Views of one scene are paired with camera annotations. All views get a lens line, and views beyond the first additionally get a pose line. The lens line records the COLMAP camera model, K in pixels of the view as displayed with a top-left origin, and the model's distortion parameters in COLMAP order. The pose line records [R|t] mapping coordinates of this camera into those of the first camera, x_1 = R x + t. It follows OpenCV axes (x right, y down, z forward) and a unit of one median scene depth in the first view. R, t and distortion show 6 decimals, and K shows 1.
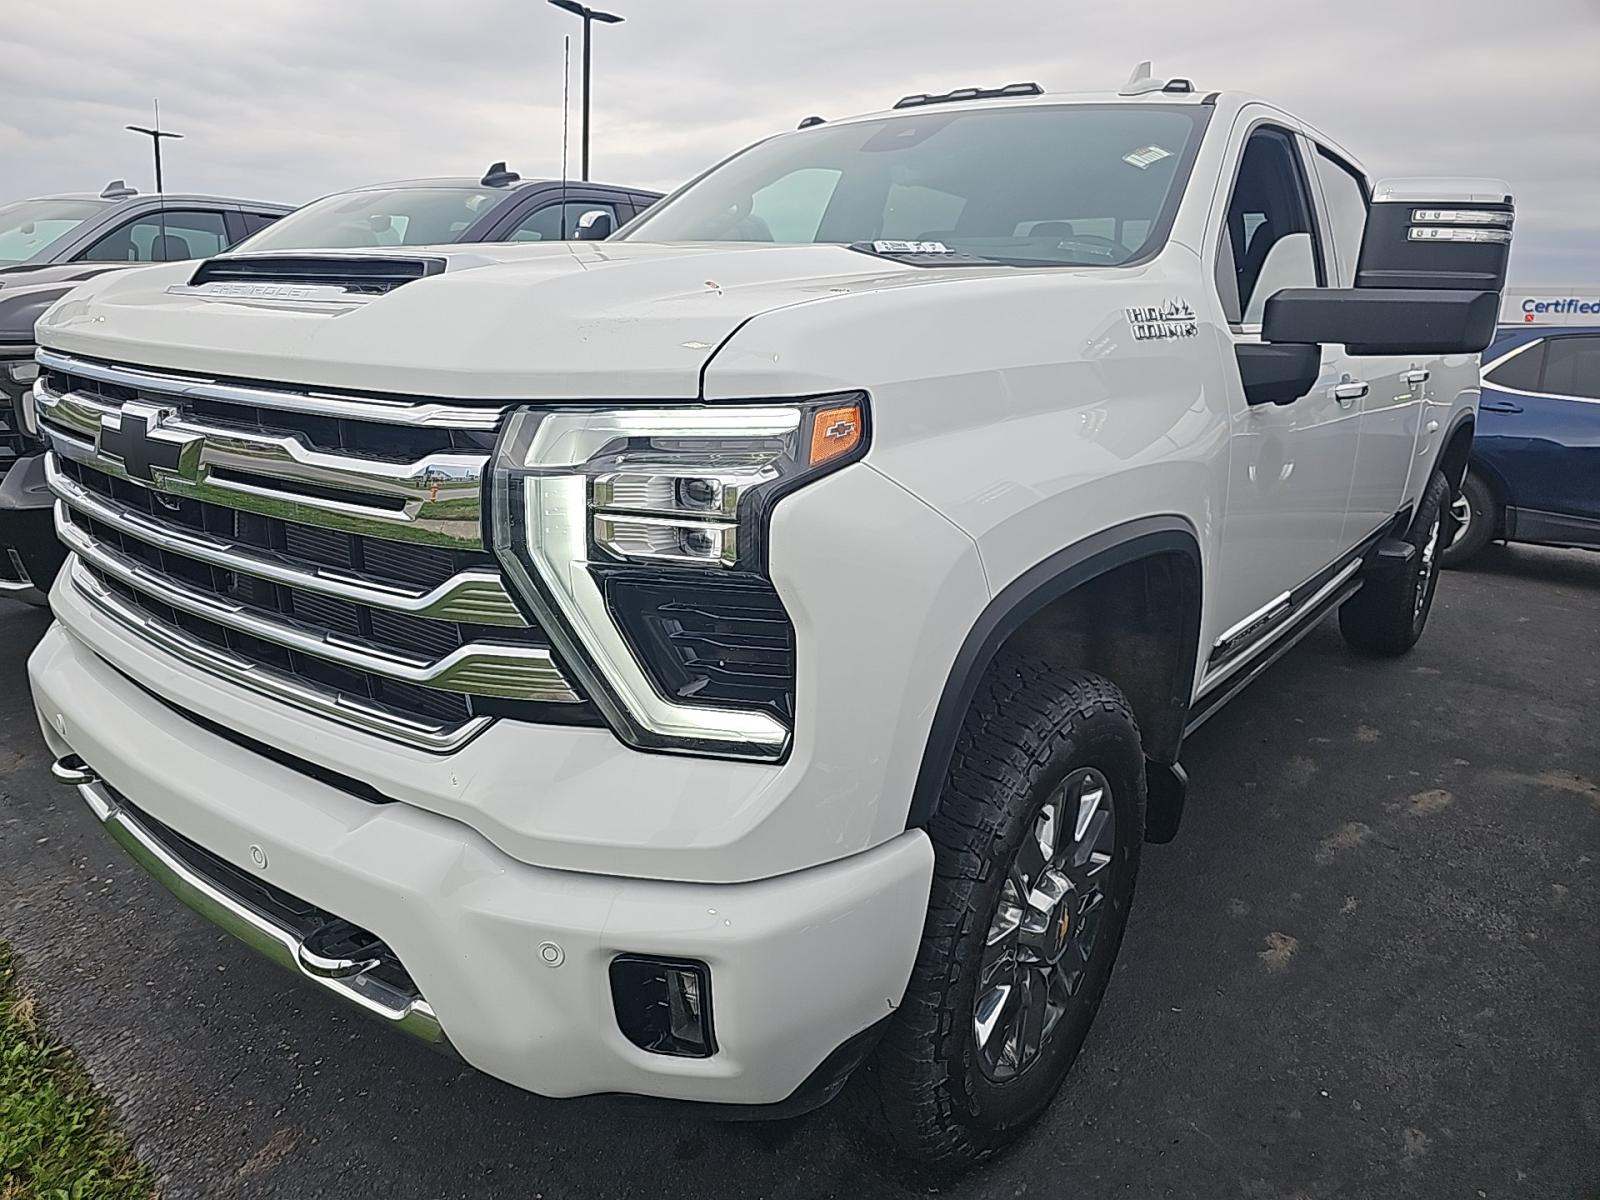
lens RADIAL K [[1151.4, 0, 800.0], [0, 1151.4, 600.0], [0, 0, 1]] dist [0.000969, -0.001242]
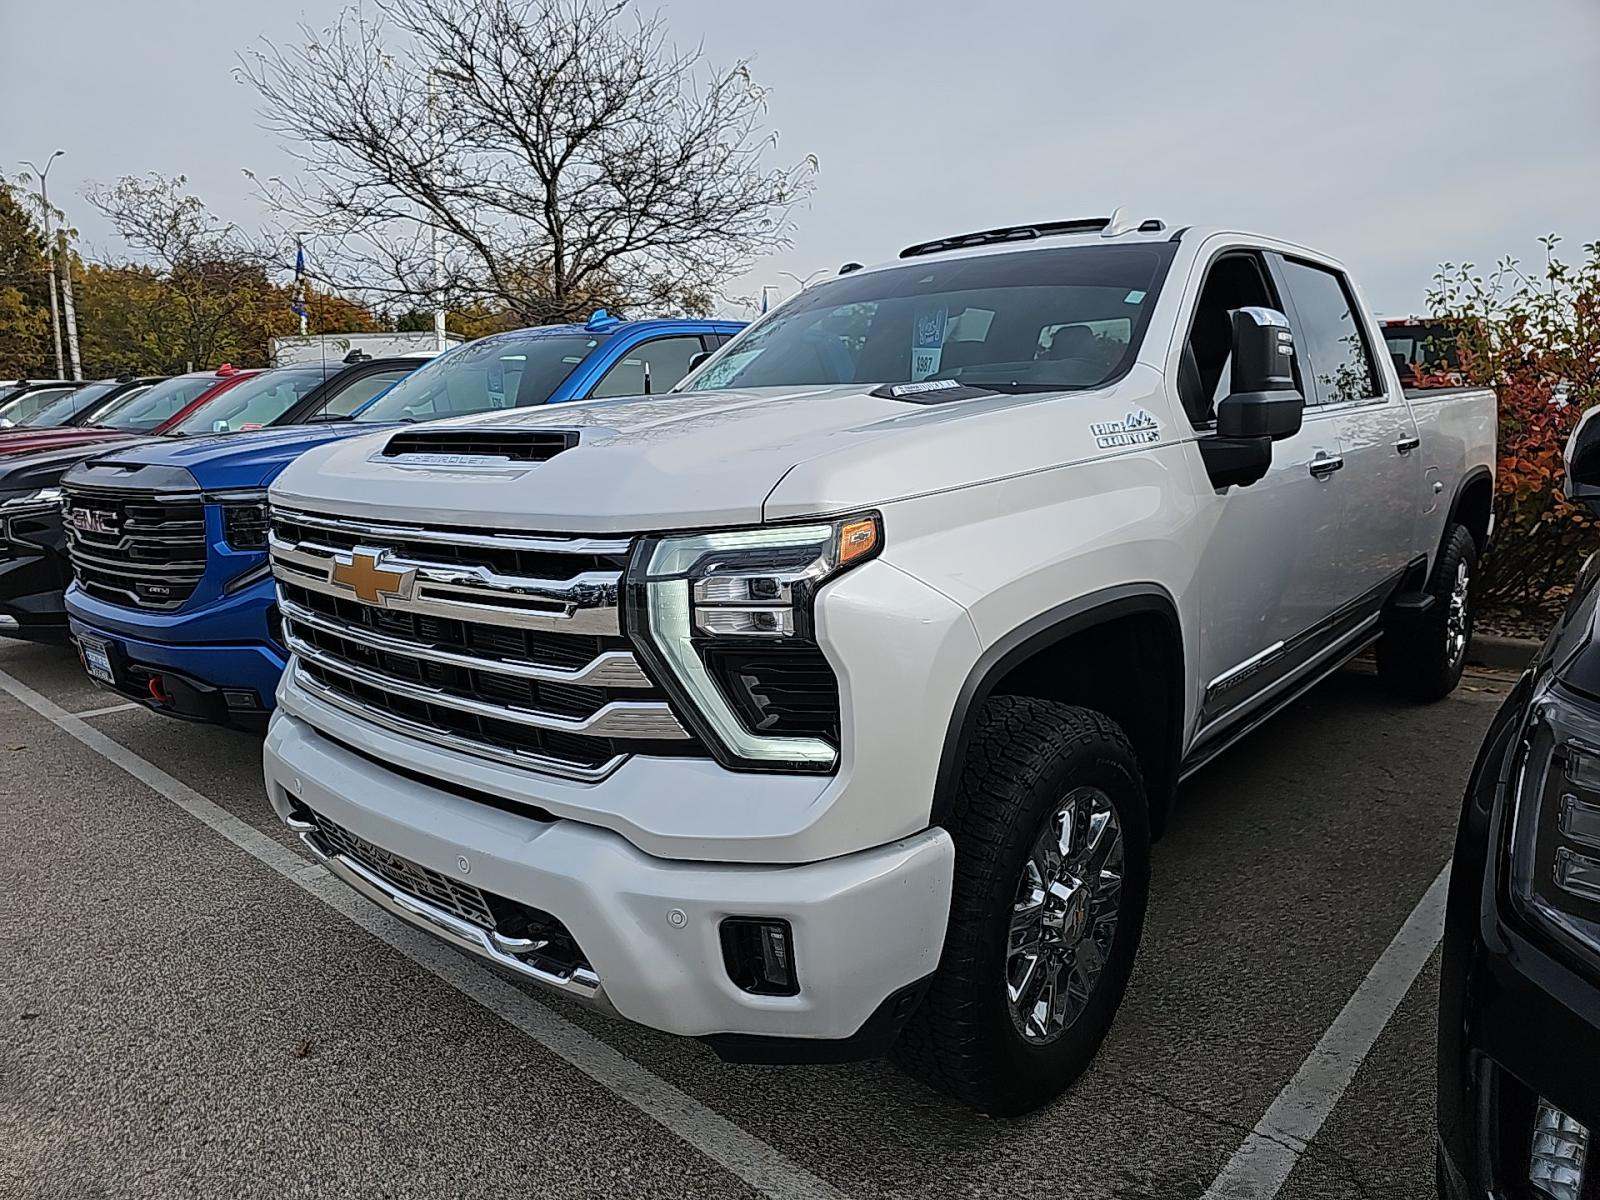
lens RADIAL K [[1151.4, 0, 800.0], [0, 1151.4, 600.0], [0, 0, 1]] dist [0.000969, -0.001242]
pose [[0.996178, -0.056585, -0.066545, 0.044787], [0.051392, 0.995681, -0.077322, 0.031956], [0.070633, 0.073606, 0.994783, -0.383059]]
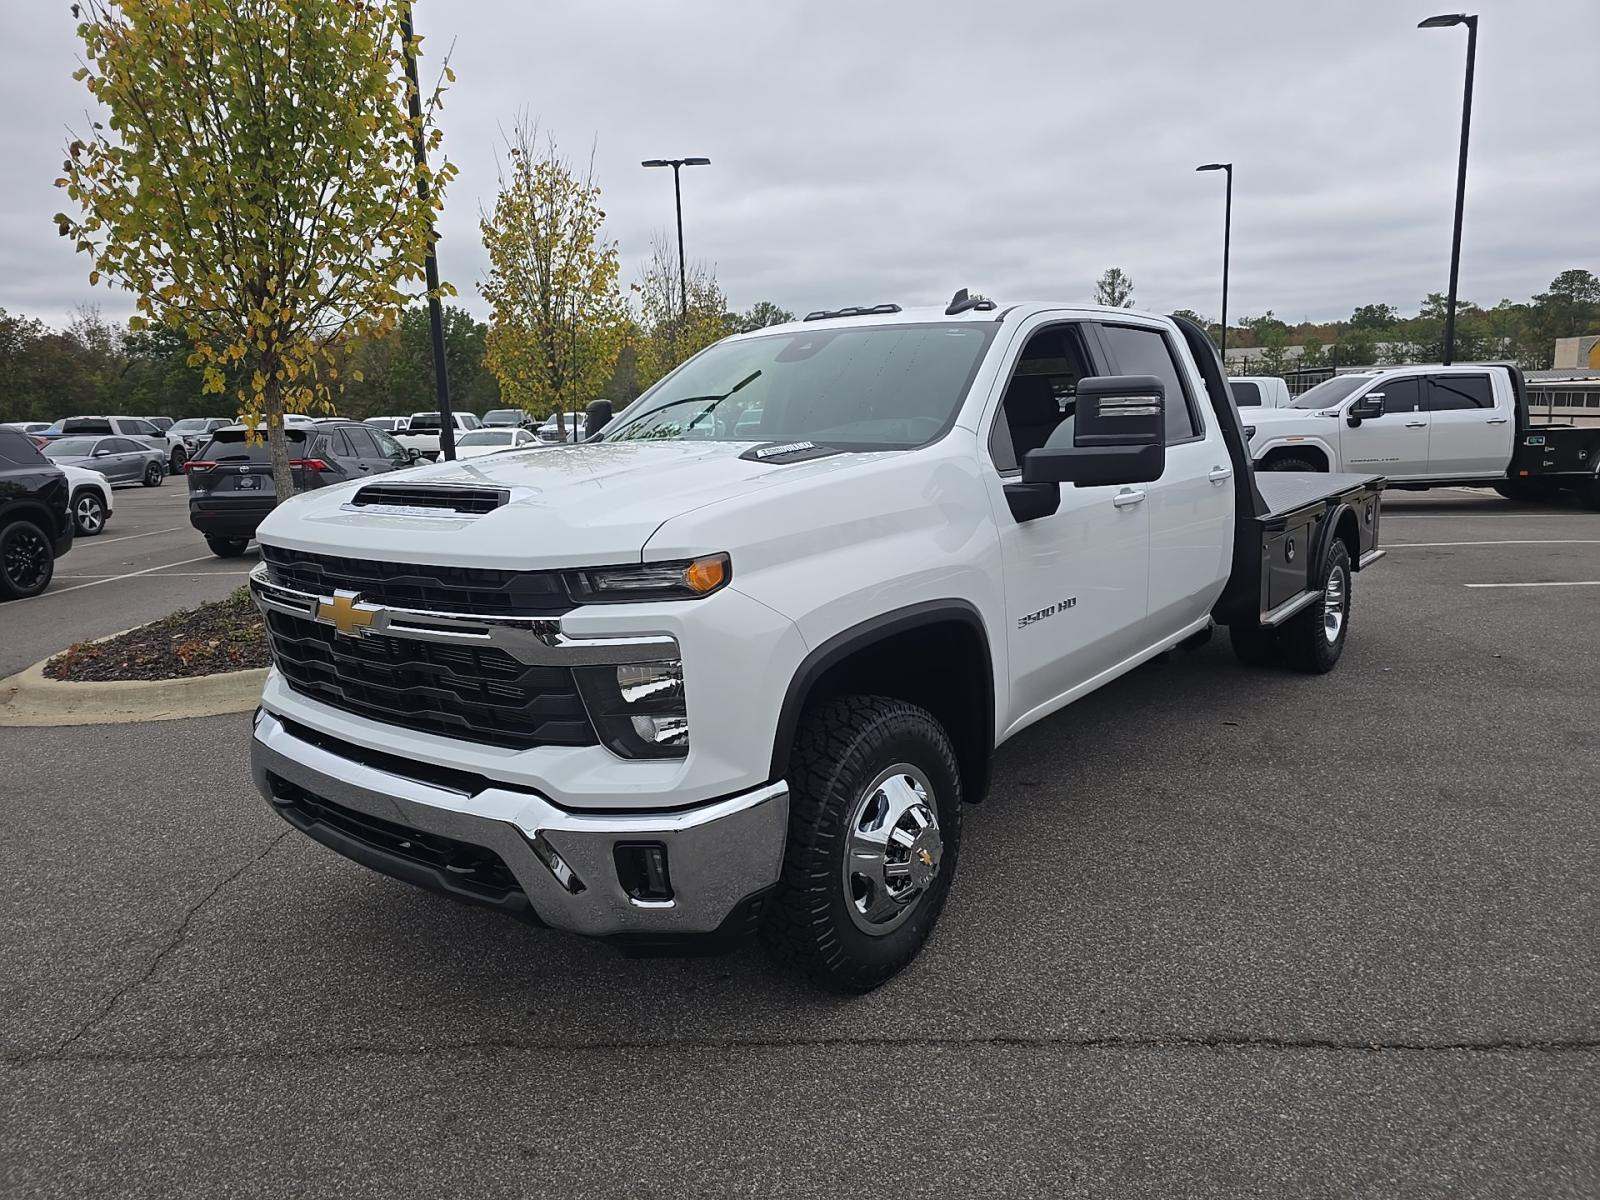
lens RADIAL K [[1108.9, 0, 812.9], [0, 1108.9, 623.0], [0, 0, 1]] dist [0.079576, 0.000126]
pose [[0.997611, -0.067692, -0.013757, 0.204088], [0.066758, 0.995979, -0.059747, 0.061328], [0.017746, 0.058686, 0.998119, -0.827695]]
